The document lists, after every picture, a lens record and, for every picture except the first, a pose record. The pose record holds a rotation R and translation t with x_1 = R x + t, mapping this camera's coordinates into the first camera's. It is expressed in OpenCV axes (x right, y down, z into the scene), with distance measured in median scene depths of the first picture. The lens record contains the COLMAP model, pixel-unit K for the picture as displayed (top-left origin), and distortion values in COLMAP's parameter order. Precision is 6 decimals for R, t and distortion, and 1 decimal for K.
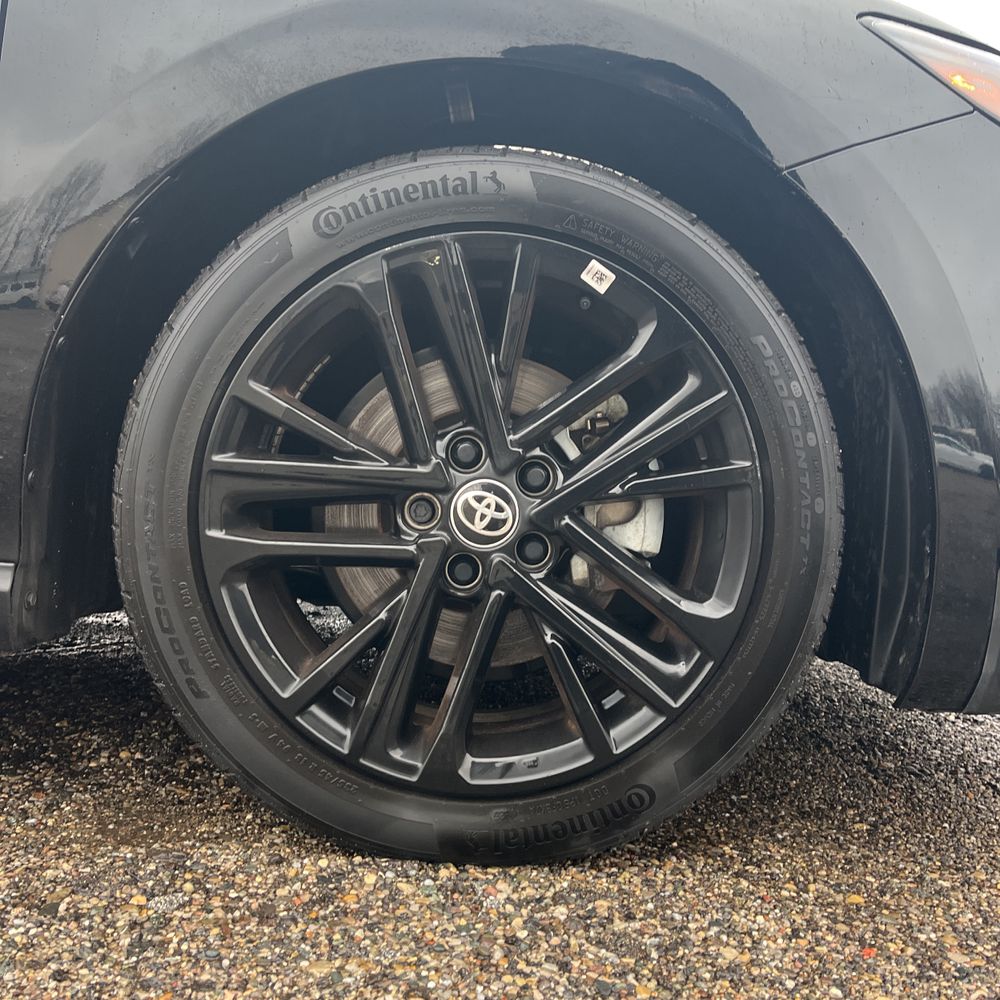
lens RADIAL K [[1020.4, 0, 500.0], [0, 1020.4, 500.0], [0, 0, 1]] dist [0.047621, -0.030323]
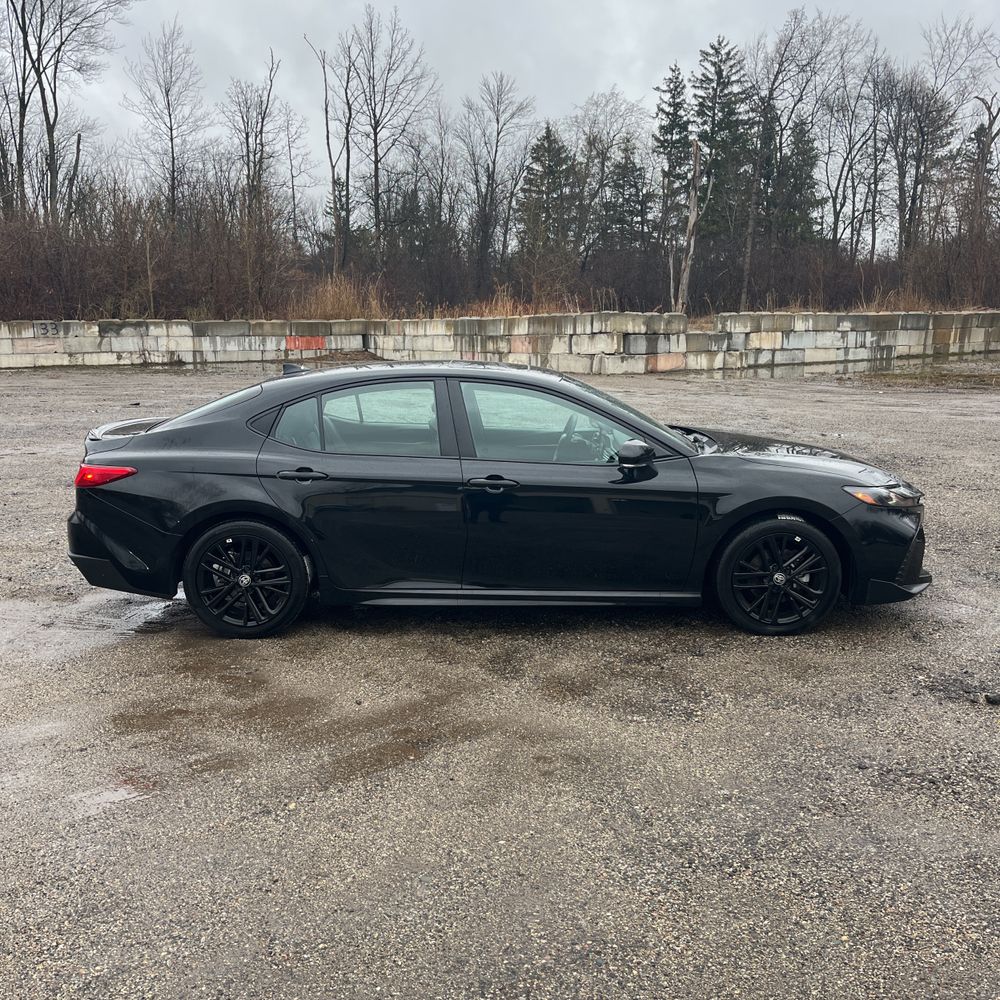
lens RADIAL K [[1038.5, 0, 512.9], [0, 1038.5, 497.4], [0, 0, 1]] dist [0.069915, -0.118663]
pose [[0.996934, -0.070331, -0.034293, -1.315857], [0.074937, 0.984304, 0.159781, -1.535558], [0.022517, -0.161861, 0.986557, -4.928080]]
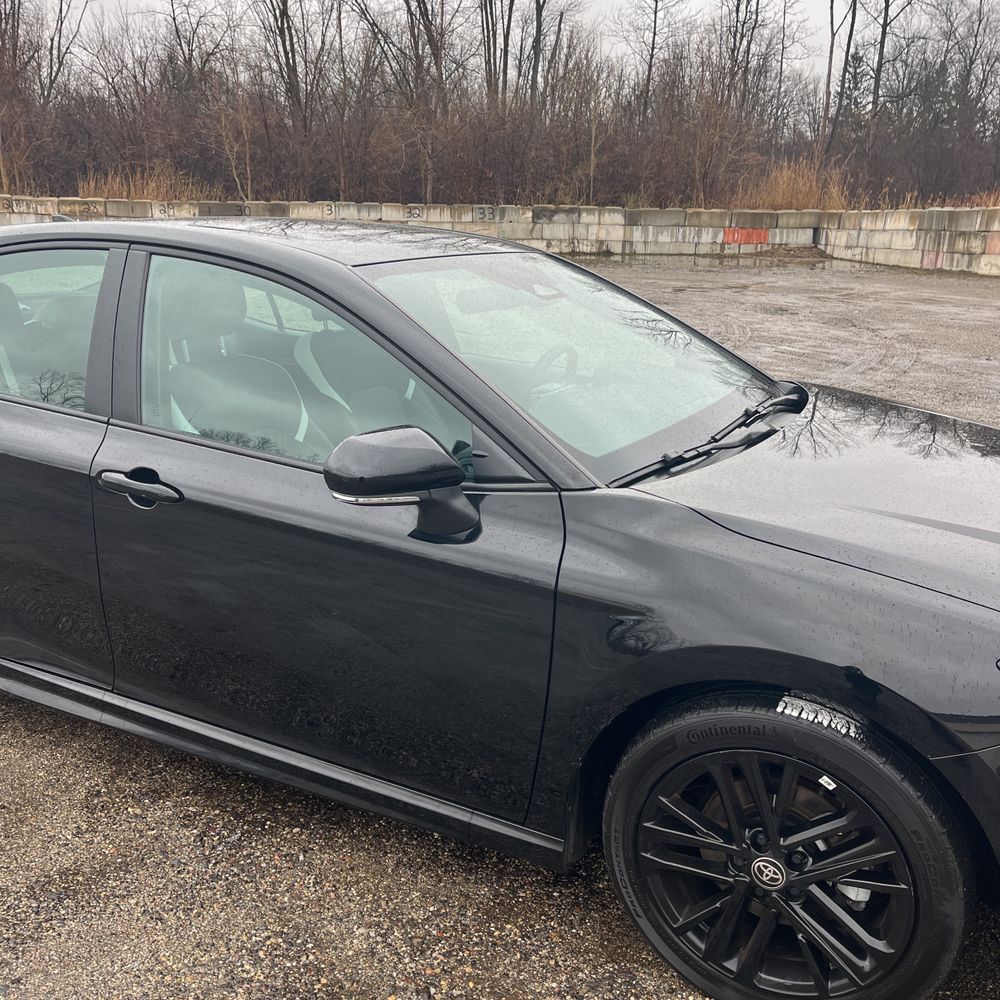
lens RADIAL K [[1025.5, 0, 500.2], [0, 1025.5, 511.0], [0, 0, 1]] dist [0.044991, -0.025465]
pose [[0.871158, 0.085985, -0.483416, 0.457769], [0.037430, 0.970052, 0.239995, -1.214615], [0.489574, -0.227168, 0.841850, -0.848692]]
